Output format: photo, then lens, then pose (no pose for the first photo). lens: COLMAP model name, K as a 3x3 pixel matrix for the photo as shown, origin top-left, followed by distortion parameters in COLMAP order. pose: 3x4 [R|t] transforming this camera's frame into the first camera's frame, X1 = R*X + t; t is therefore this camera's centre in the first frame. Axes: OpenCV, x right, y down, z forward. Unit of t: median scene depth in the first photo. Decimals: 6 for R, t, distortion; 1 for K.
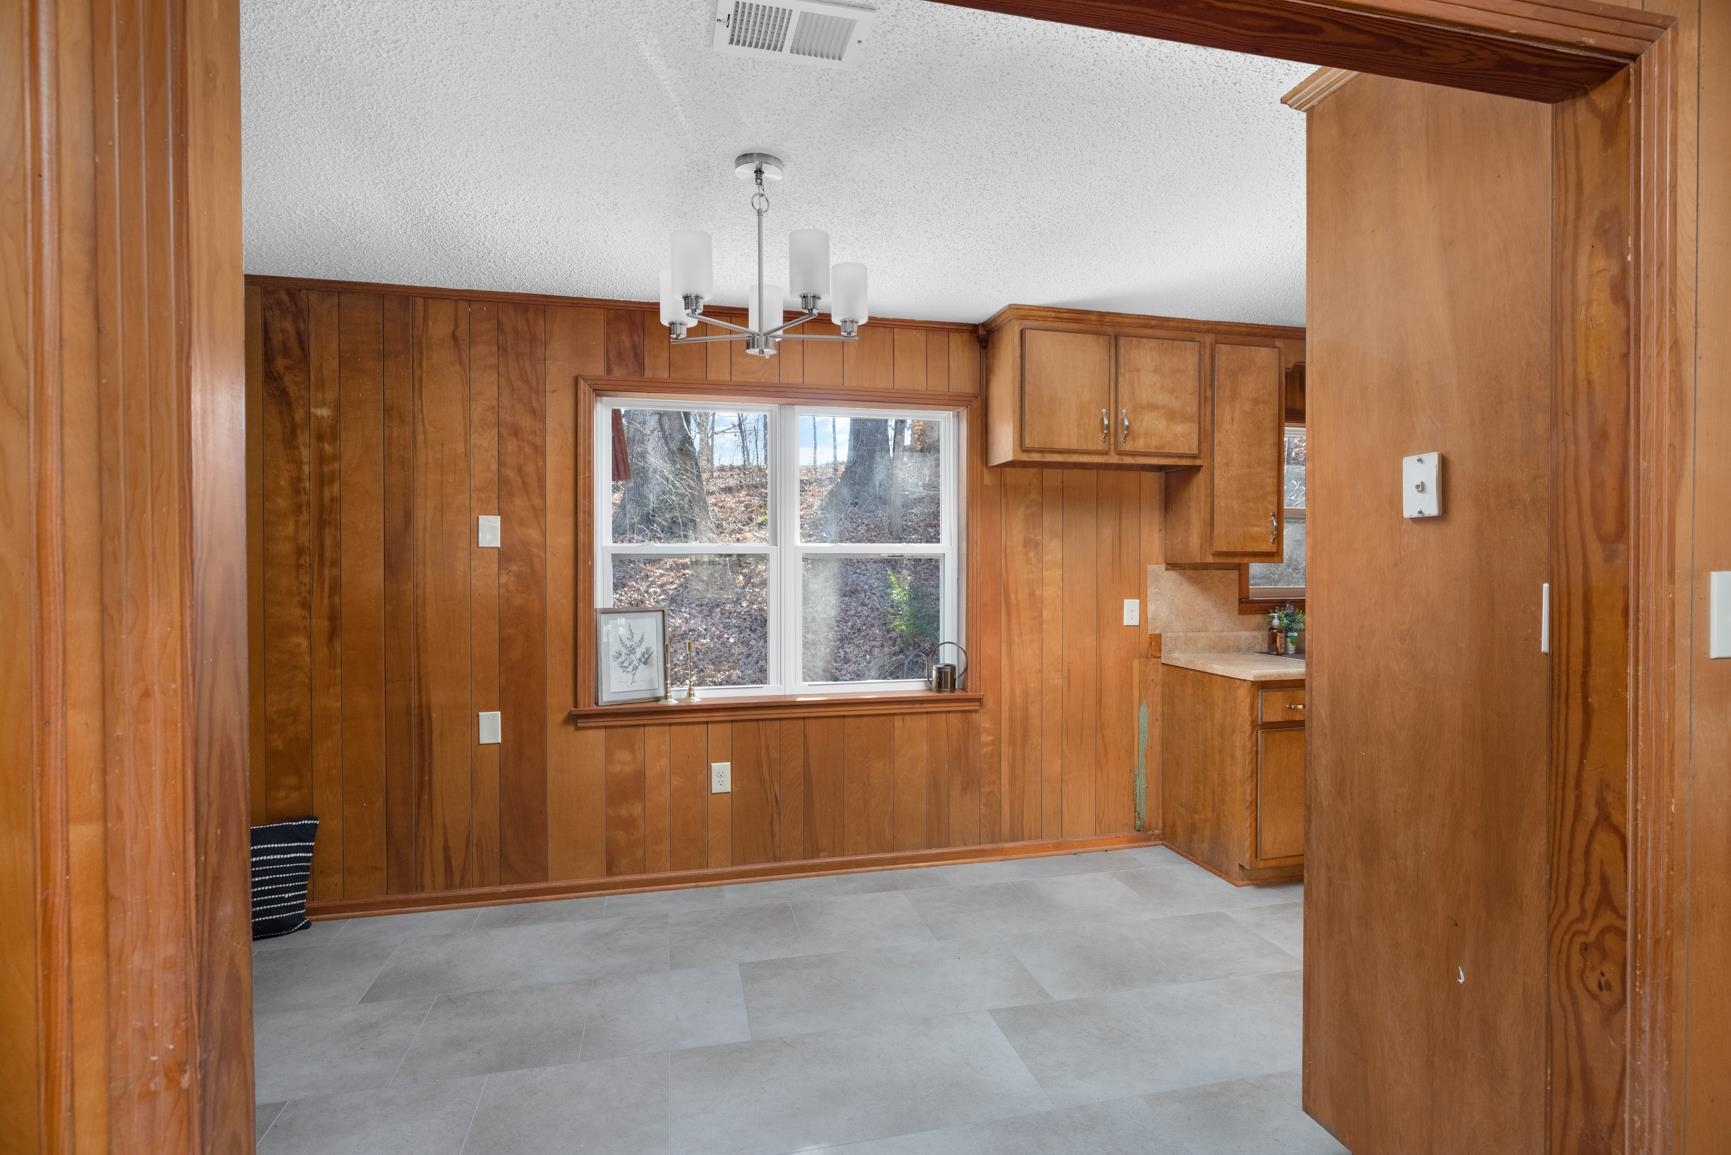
lens RADIAL K [[830.1, 0, 873.5], [0, 830.1, 576.1], [0, 0, 1]] dist [-0.008586, -0.000329]
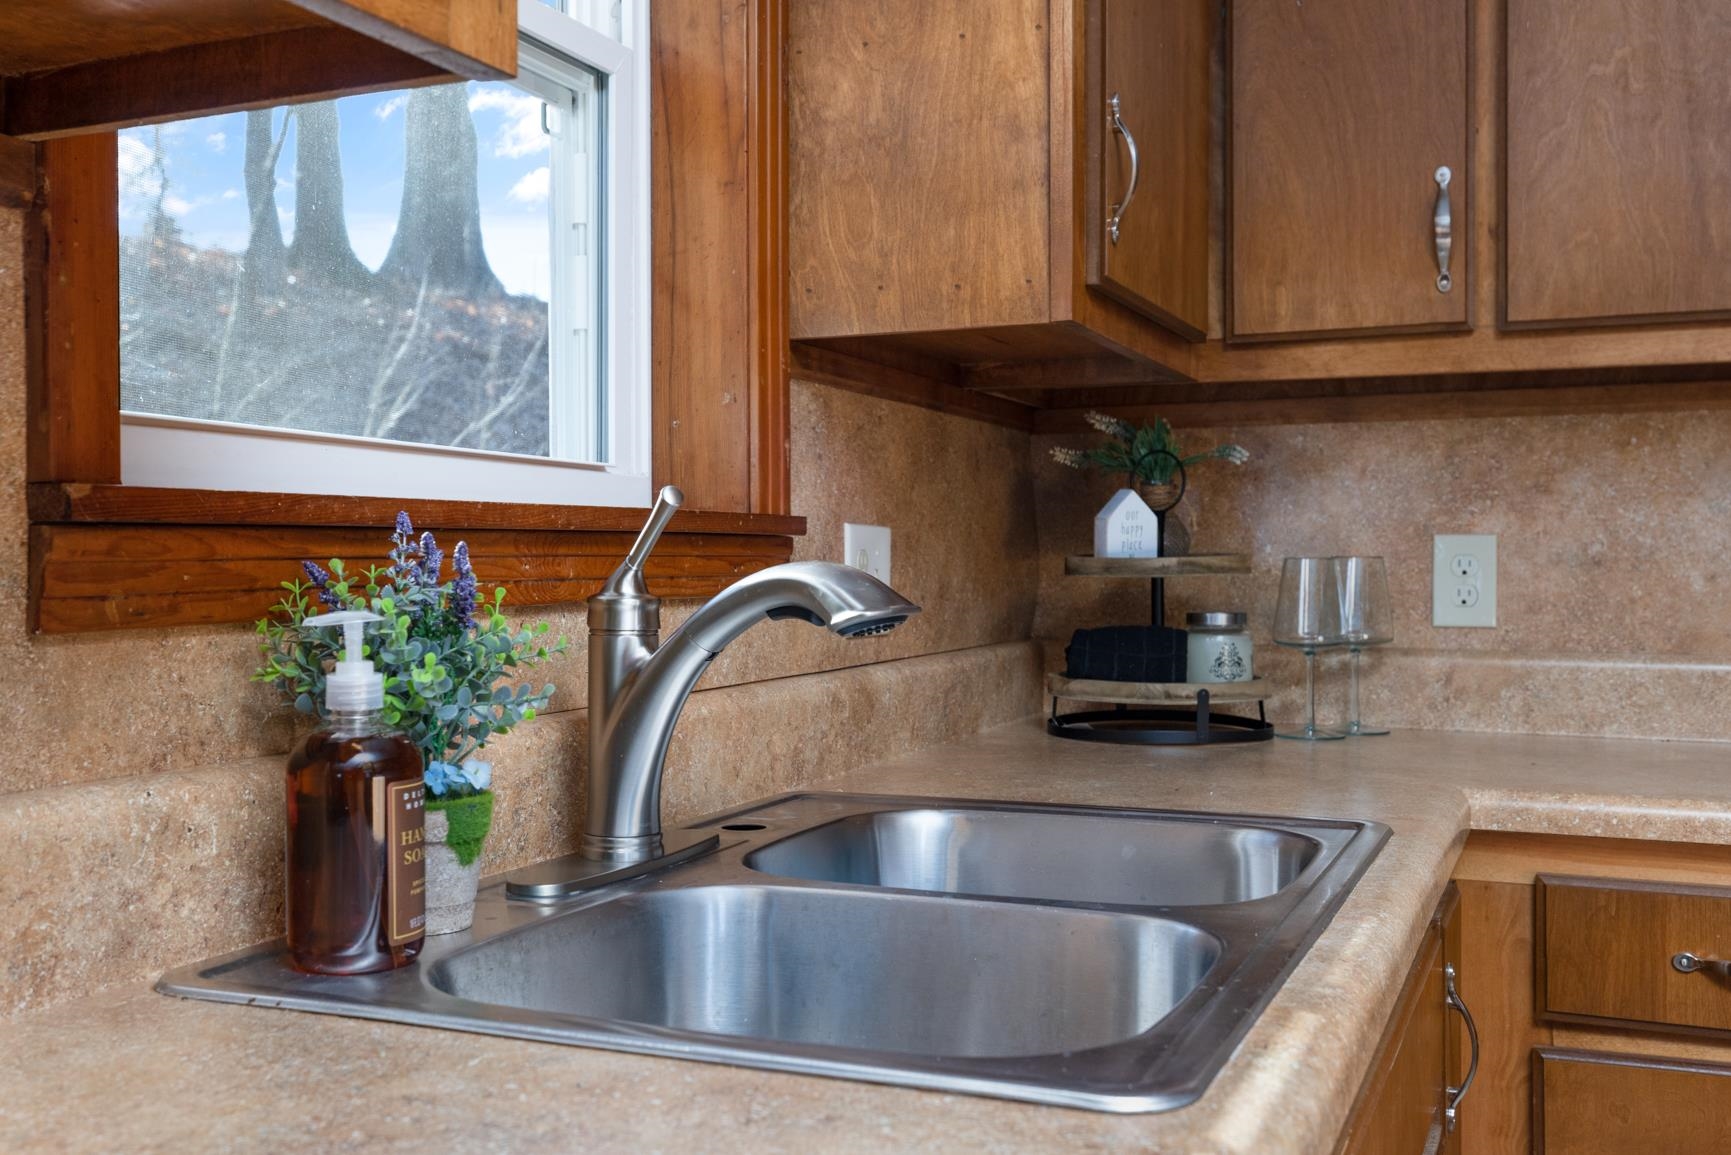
lens RADIAL K [[1754.2, 0, 817.9], [0, 1754.2, 557.8], [0, 0, 1]] dist [0.015064, 0.000000]
pose [[0.619249, 0.000458, 0.785195, 0.409370], [0.012585, 0.999866, -0.010508, 0.050338], [-0.785094, 0.016389, 0.619160, 0.977030]]
